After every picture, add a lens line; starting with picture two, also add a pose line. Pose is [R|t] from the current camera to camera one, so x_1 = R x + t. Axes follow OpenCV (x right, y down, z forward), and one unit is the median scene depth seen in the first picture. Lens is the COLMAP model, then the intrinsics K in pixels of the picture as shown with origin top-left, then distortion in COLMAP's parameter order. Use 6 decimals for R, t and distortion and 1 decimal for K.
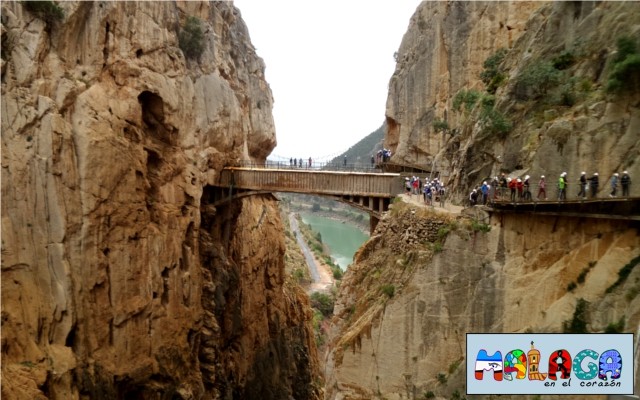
lens RADIAL K [[502.8, 0, 318.7], [0, 502.8, 181.2], [0, 0, 1]] dist [-0.006999, 0.002197]
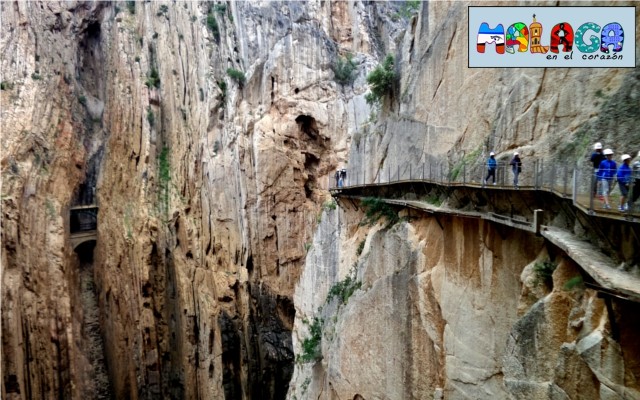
lens RADIAL K [[524.3, 0, 312.9], [0, 524.3, 180.6], [0, 0, 1]] dist [-0.010527, 0.003159]
pose [[0.628056, 0.009725, -0.778108, 0.981297], [-0.005276, 0.999952, 0.008240, 0.006588], [0.778151, -0.001070, 0.628077, 0.032175]]
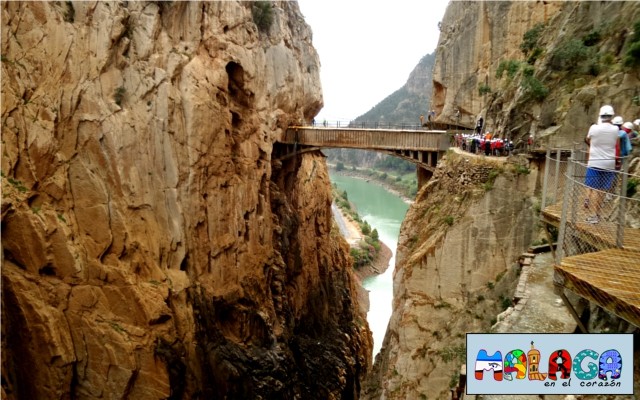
lens RADIAL K [[524.3, 0, 312.9], [0, 524.3, 180.6], [0, 0, 1]] dist [-0.010527, 0.003159]
pose [[0.999483, -0.002347, -0.032055, -0.122080], [0.004686, 0.997314, 0.073097, 0.010530], [0.031797, -0.073209, 0.996810, -0.255455]]
